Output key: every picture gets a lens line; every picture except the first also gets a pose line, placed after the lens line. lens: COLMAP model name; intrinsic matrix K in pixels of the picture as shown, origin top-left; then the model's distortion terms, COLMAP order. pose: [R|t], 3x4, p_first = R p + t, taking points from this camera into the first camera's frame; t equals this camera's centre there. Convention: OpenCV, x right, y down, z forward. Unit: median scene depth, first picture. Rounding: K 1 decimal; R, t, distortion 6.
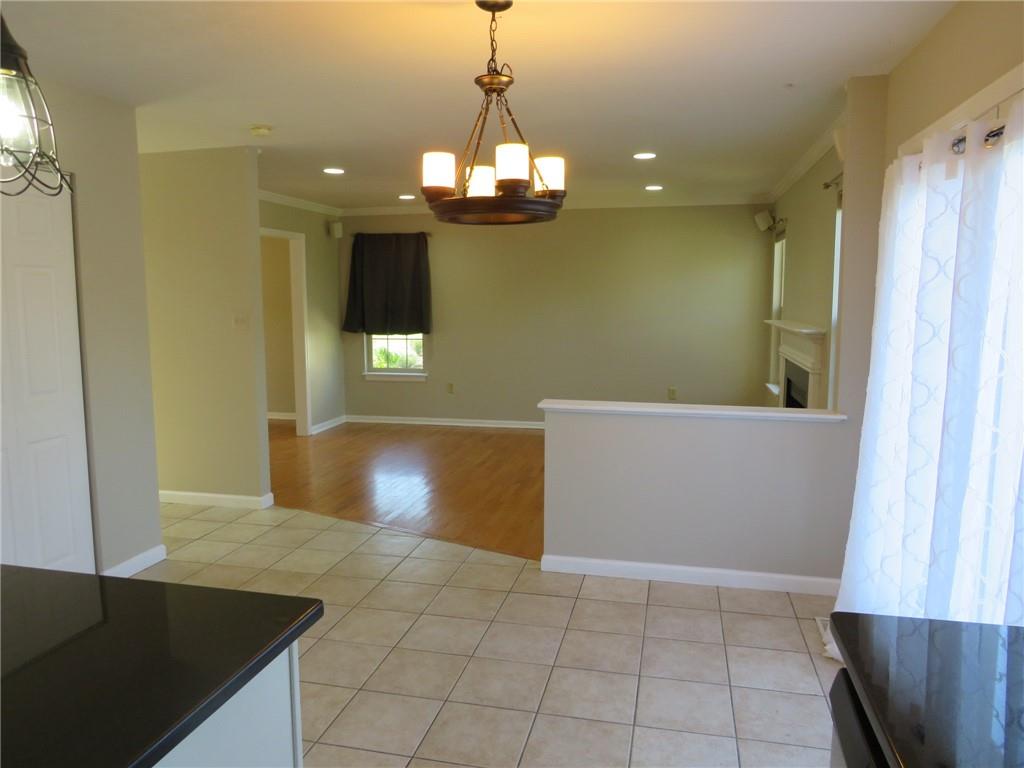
lens RADIAL K [[722.5, 0, 508.0], [0, 722.5, 389.4], [0, 0, 1]] dist [-0.035675, 0.015025]
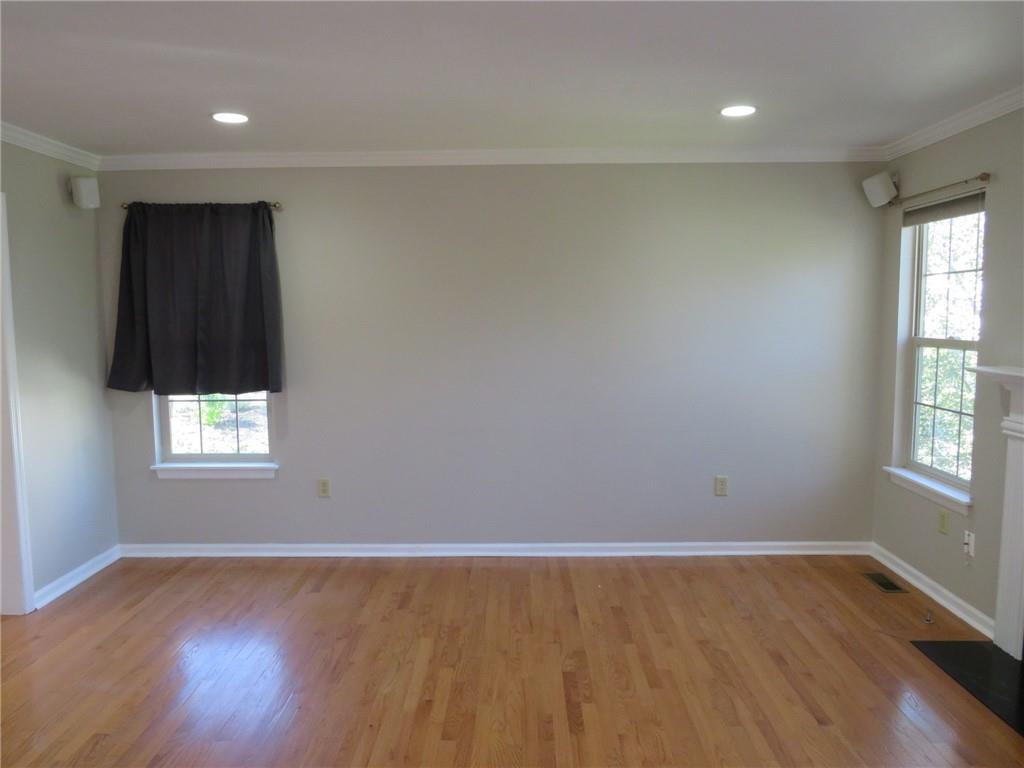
lens RADIAL K [[722.5, 0, 503.9], [0, 722.5, 381.1], [0, 0, 1]] dist [-0.035675, 0.015025]
pose [[0.976311, -0.025692, 0.214841, -0.063248], [0.034145, 0.998778, -0.035726, -0.061880], [-0.213661, 0.042215, 0.975995, 0.454023]]
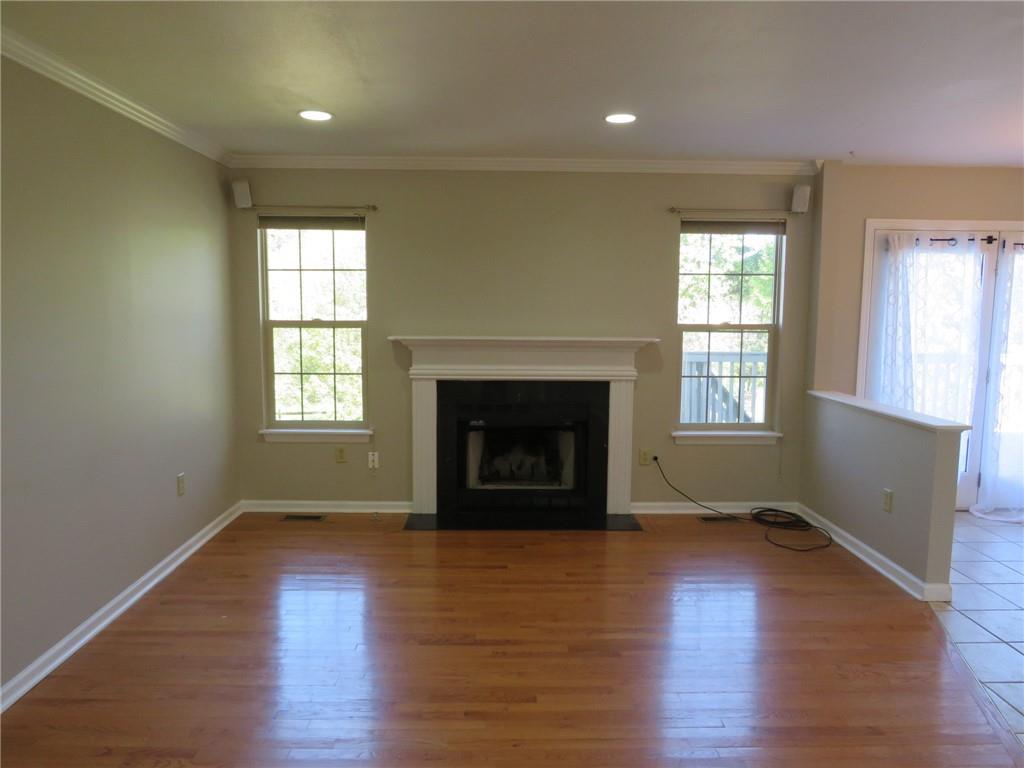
lens RADIAL K [[722.5, 0, 512.1], [0, 722.5, 379.9], [0, 0, 1]] dist [-0.035675, 0.015025]
pose [[-0.252081, -0.101590, 0.962359, -0.339281], [0.120429, 0.983450, 0.135362, -0.111370], [-0.960183, 0.150018, -0.235674, 0.858582]]
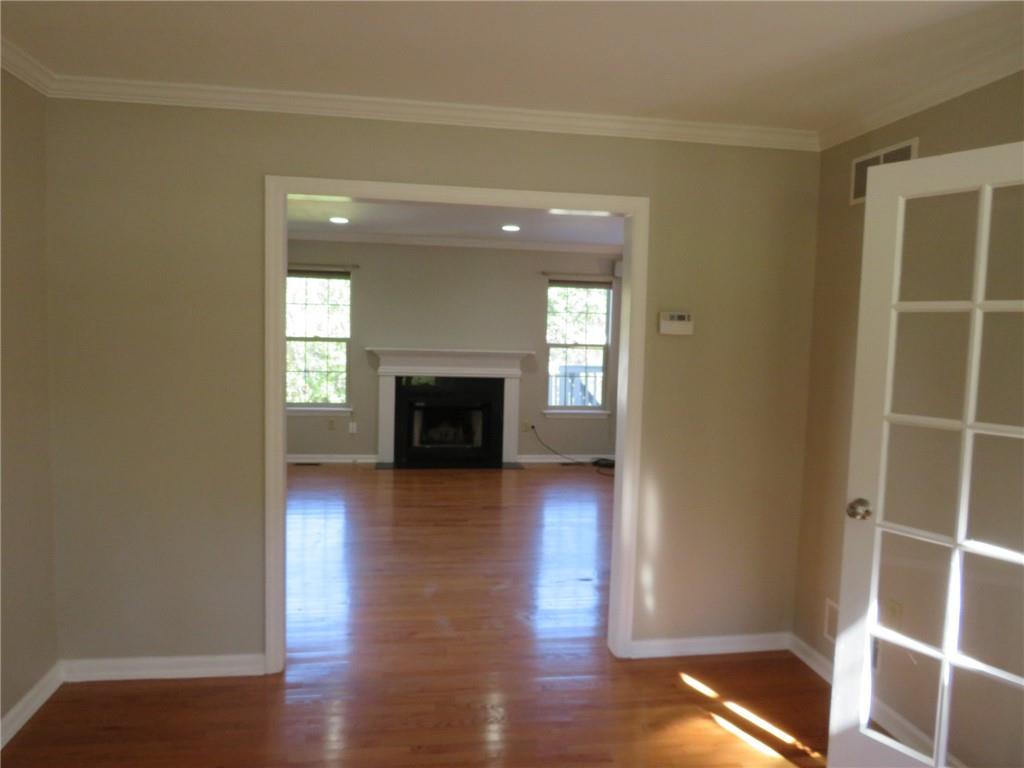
lens RADIAL K [[722.5, 0, 513.2], [0, 722.5, 381.3], [0, 0, 1]] dist [-0.035675, 0.015025]
pose [[-0.385101, -0.076739, 0.919678, -0.702193], [0.094973, 0.987951, 0.122204, -0.133244], [-0.917975, 0.134405, -0.373173, 1.000307]]
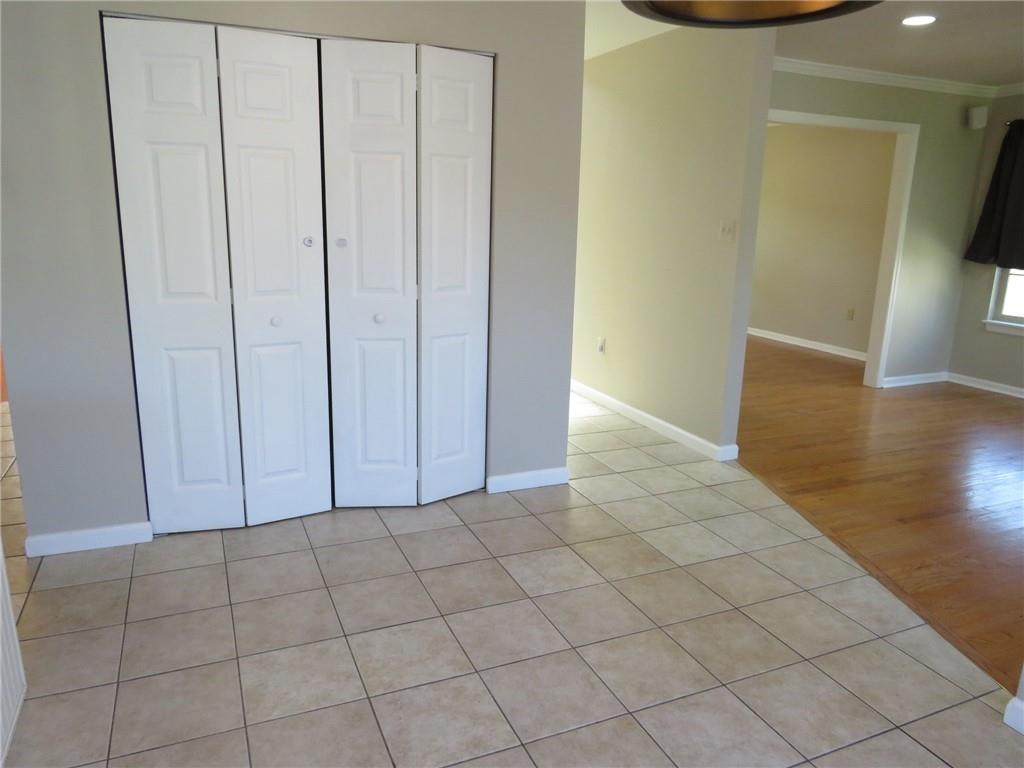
lens RADIAL K [[722.5, 0, 515.9], [0, 722.5, 392.2], [0, 0, 1]] dist [-0.035675, 0.015025]
pose [[0.599338, 0.218001, -0.770240, 0.093183], [-0.129863, 0.975936, 0.175170, -0.017718], [0.789892, -0.004961, 0.613226, 0.195855]]
